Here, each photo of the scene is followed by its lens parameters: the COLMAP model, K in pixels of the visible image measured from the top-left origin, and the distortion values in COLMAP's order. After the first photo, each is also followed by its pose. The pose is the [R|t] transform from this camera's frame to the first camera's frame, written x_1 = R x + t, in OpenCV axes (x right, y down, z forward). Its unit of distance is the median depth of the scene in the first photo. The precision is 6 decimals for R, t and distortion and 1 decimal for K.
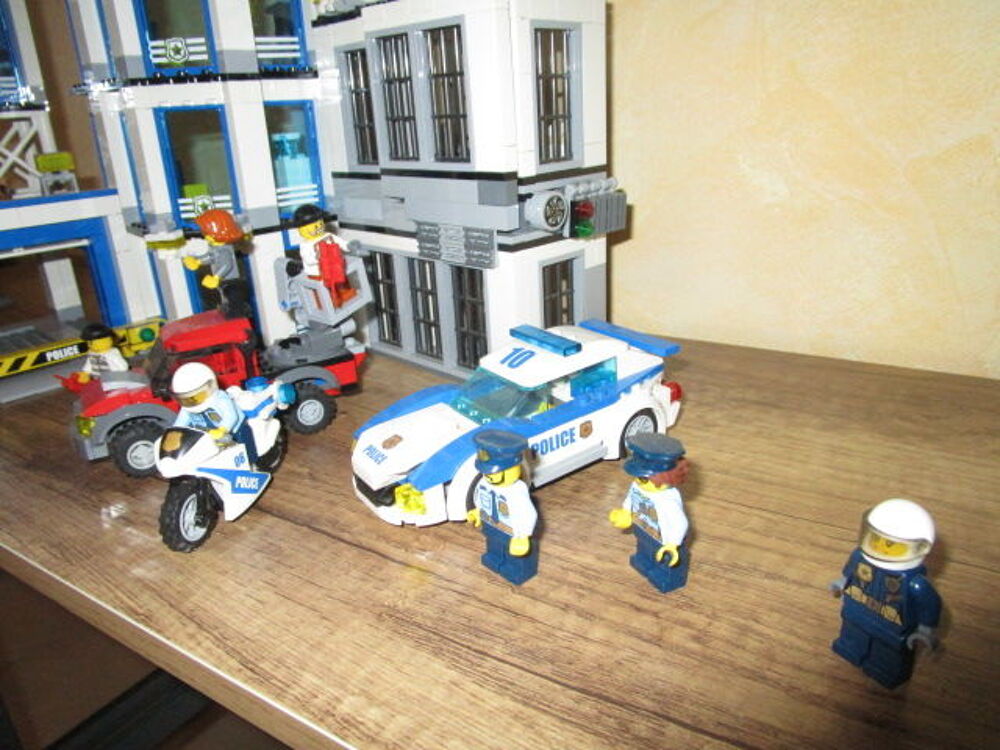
lens RADIAL K [[712.2, 0, 498.1], [0, 712.2, 376.6], [0, 0, 1]] dist [-0.032406, 0.007793]
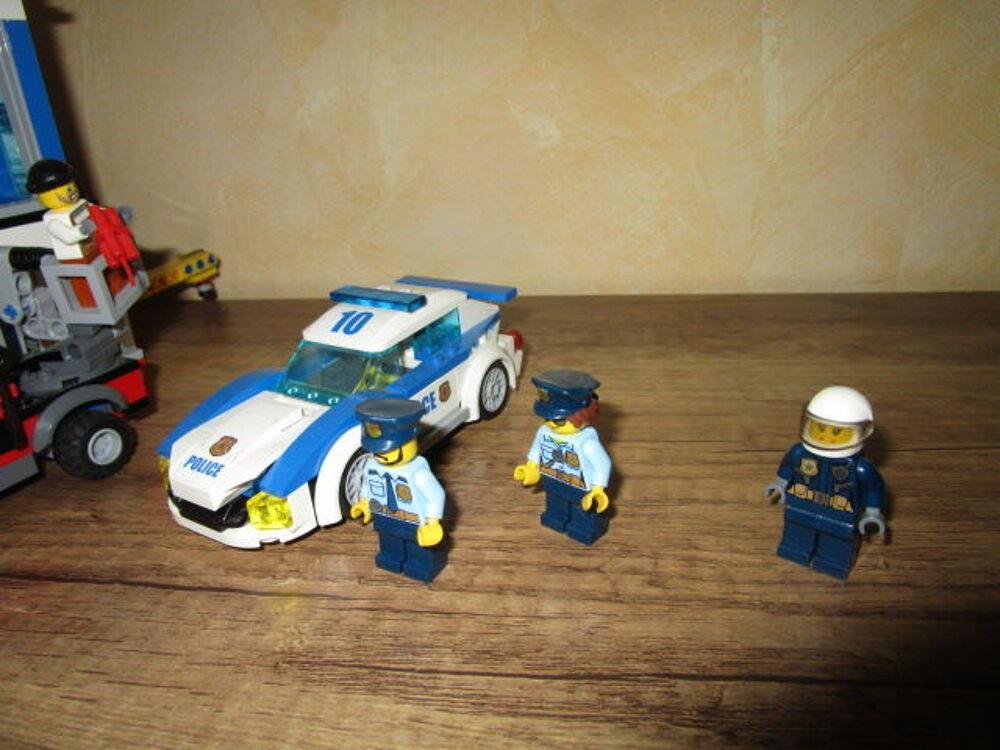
lens RADIAL K [[711.2, 0, 486.8], [0, 711.2, 370.6], [0, 0, 1]] dist [0.002316, -0.035542]
pose [[0.914401, -0.153623, 0.374528, -0.156008], [0.154875, 0.987566, 0.026953, 0.032987], [-0.374012, 0.033359, 0.926824, 0.166777]]
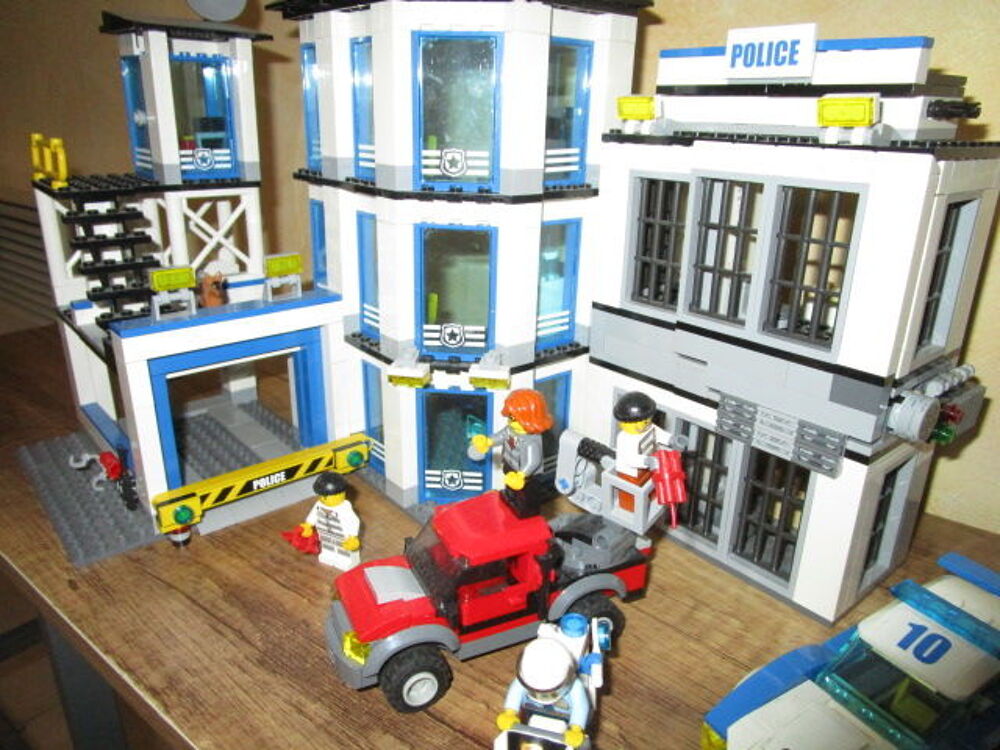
lens RADIAL K [[712.2, 0, 498.1], [0, 712.2, 376.6], [0, 0, 1]] dist [-0.032406, 0.007793]
pose [[0.992688, 0.098284, -0.070075, -0.425092], [-0.099110, 0.995041, -0.008403, -0.272986], [0.068902, 0.015286, 0.997506, 0.199618]]
